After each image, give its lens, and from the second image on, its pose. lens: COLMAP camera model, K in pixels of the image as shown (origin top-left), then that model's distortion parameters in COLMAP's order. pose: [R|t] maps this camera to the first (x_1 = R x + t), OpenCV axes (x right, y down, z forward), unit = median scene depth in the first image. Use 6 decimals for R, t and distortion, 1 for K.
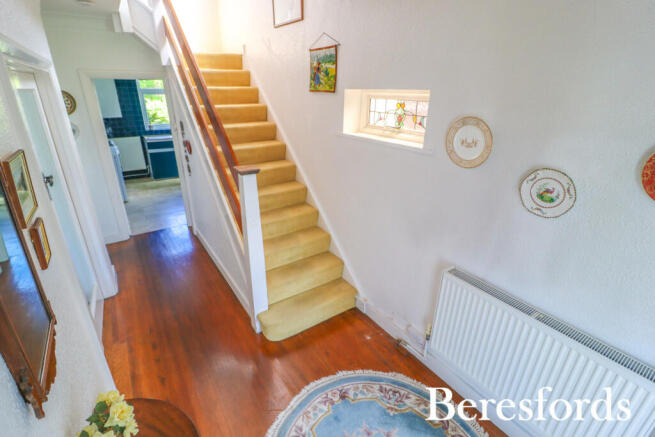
lens RADIAL K [[308.8, 0, 327.0], [0, 308.8, 216.4], [0, 0, 1]] dist [-0.002145, -0.012303]
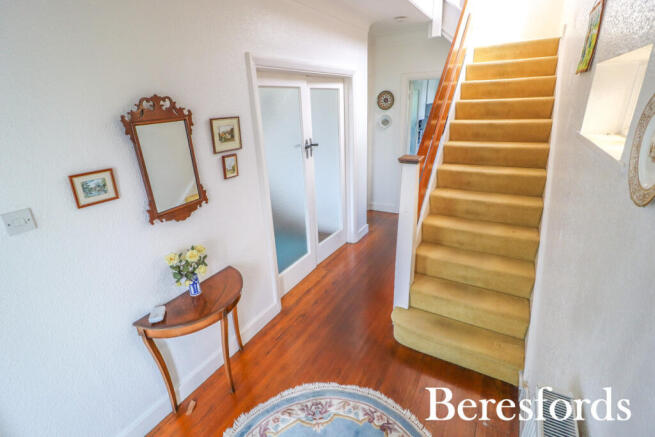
lens RADIAL K [[308.8, 0, 327.0], [0, 308.8, 216.4], [0, 0, 1]] dist [-0.002145, -0.012303]
pose [[0.412038, 0.292103, -0.863076, 0.448550], [-0.298929, 0.938130, 0.174794, -0.061353], [0.860736, 0.185977, 0.473863, 0.276005]]
